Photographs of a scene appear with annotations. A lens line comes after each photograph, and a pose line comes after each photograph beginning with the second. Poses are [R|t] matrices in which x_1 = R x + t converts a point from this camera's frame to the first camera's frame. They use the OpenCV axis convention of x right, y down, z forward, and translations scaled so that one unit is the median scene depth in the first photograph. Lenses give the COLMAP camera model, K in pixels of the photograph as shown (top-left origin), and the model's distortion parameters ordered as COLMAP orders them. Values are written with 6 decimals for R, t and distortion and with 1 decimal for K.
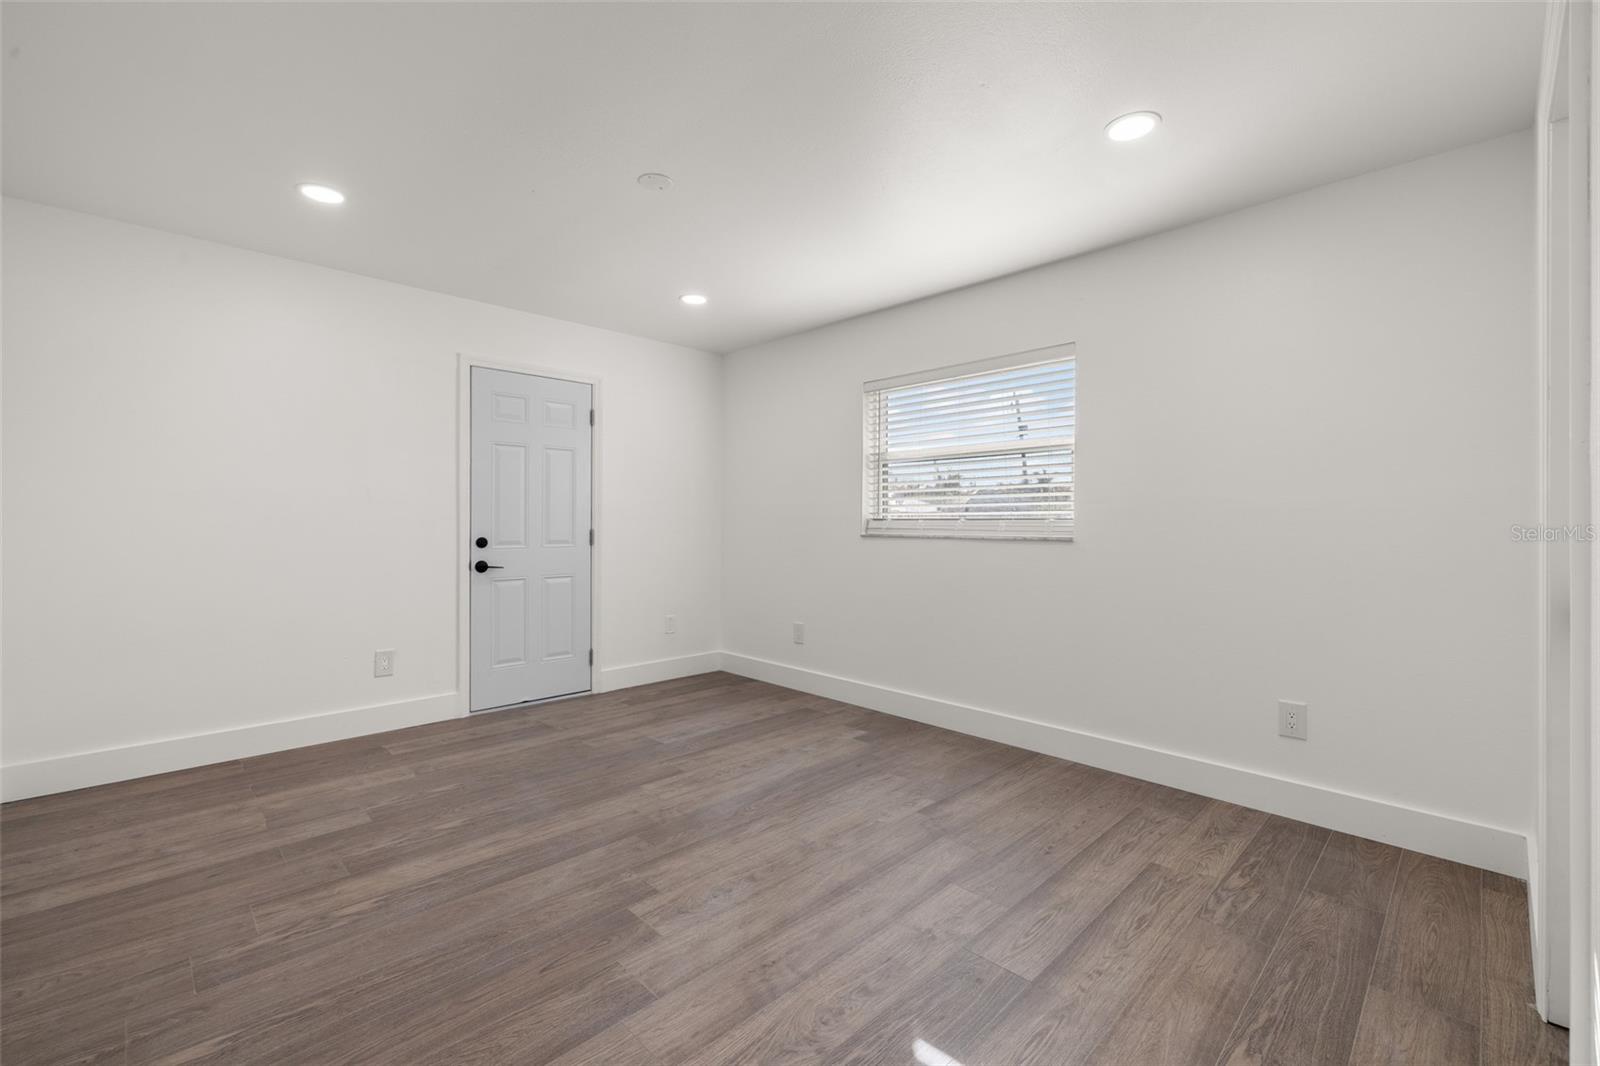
lens RADIAL K [[676.1, 0, 806.0], [0, 676.1, 525.8], [0, 0, 1]] dist [0.003434, -0.000978]
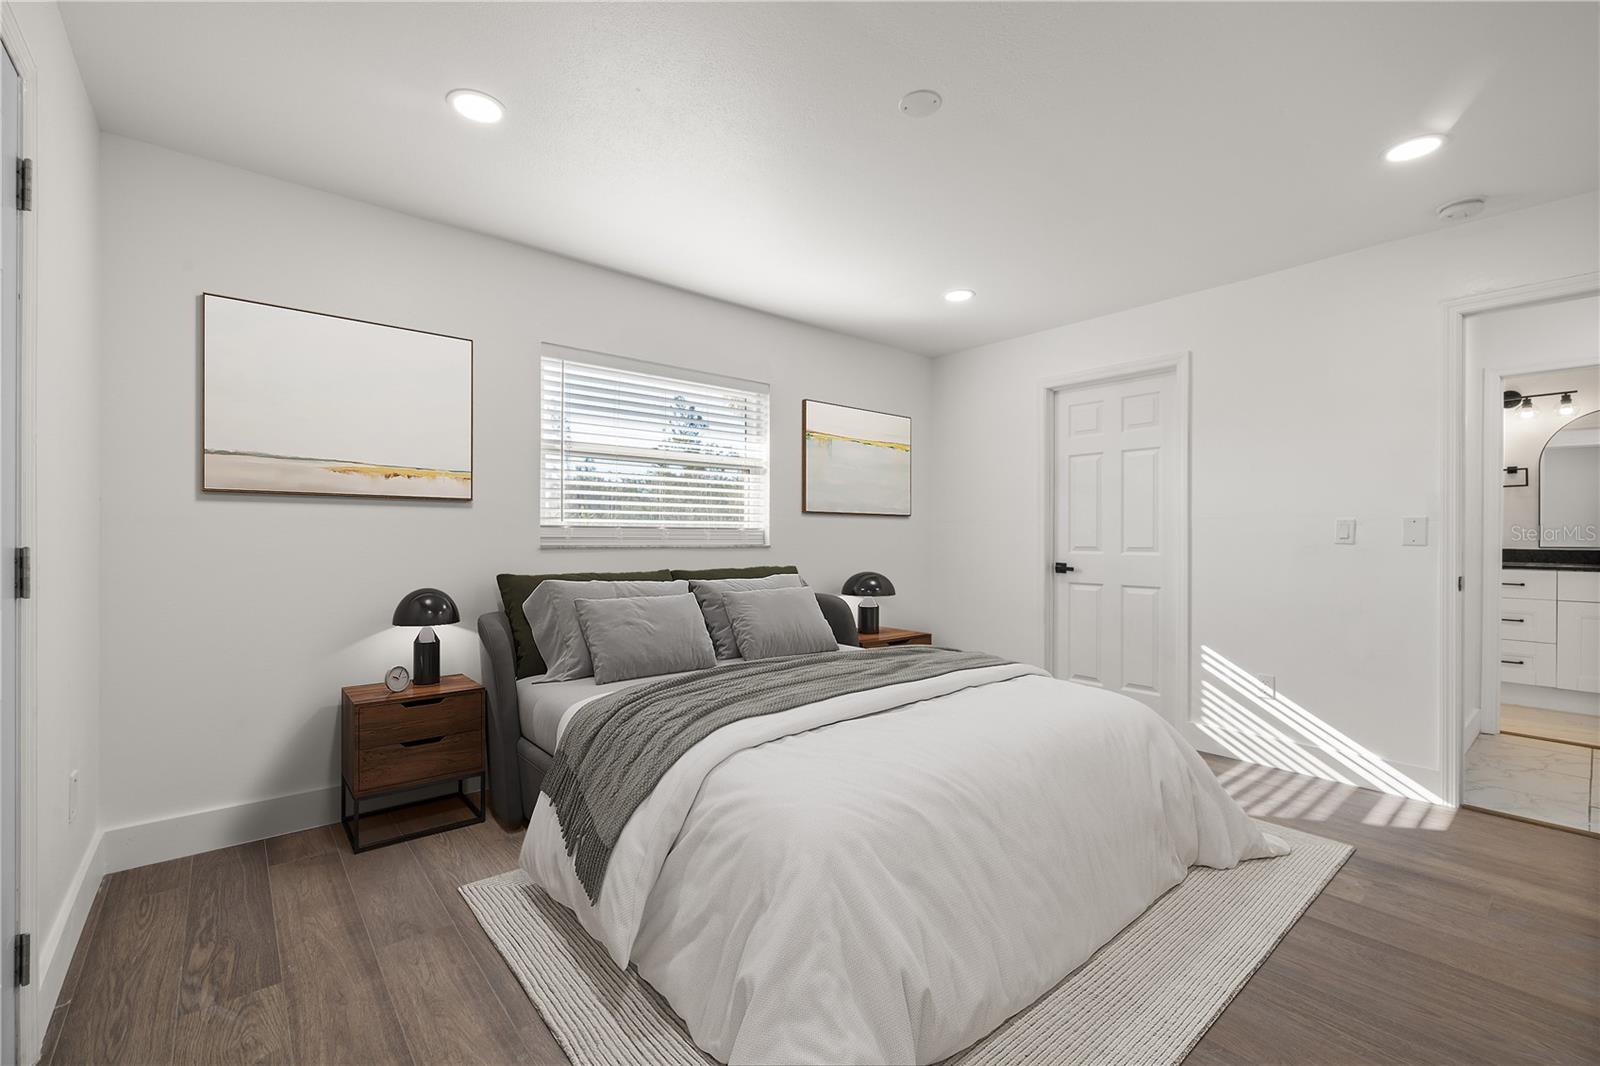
lens RADIAL K [[676.1, 0, 804.7], [0, 676.1, 539.2], [0, 0, 1]] dist [0.003434, -0.000978]
pose [[0.064952, 0.001518, 0.997887, -0.697146], [0.001633, 0.999997, -0.001627, 0.008361], [-0.997887, 0.001735, 0.064949, 0.736061]]
